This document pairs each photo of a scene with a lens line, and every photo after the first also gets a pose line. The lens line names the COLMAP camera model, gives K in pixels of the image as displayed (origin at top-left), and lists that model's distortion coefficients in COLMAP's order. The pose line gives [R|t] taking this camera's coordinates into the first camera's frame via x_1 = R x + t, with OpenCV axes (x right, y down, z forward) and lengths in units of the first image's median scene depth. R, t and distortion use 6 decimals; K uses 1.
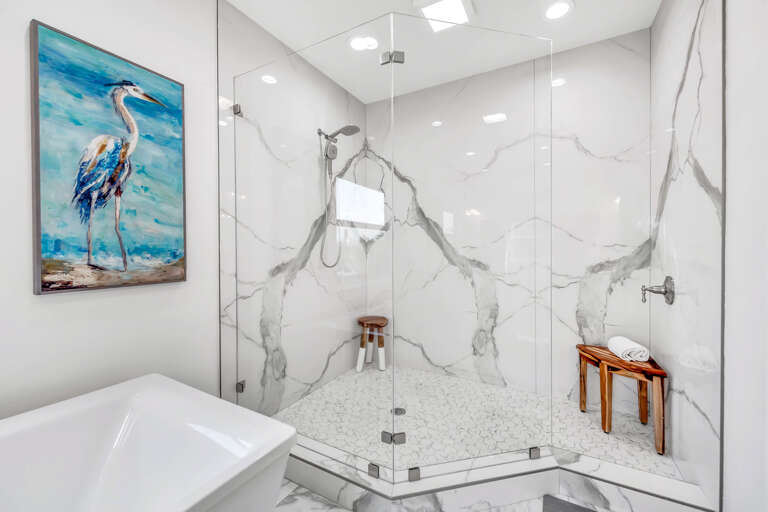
lens RADIAL K [[309.6, 0, 381.4], [0, 309.6, 253.7], [0, 0, 1]] dist [-0.000938, 0.000034]
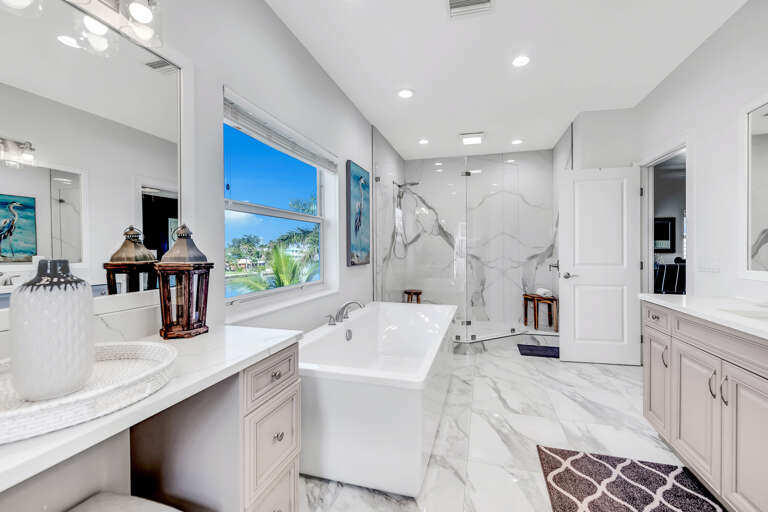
lens RADIAL K [[337.8, 0, 385.8], [0, 337.8, 252.4], [0, 0, 1]] dist [-0.000305, 0.000017]
pose [[0.969064, -0.001783, 0.246805, -0.836701], [0.002689, 0.999991, -0.003333, 0.014182], [-0.246796, 0.003893, 0.969060, -0.993899]]
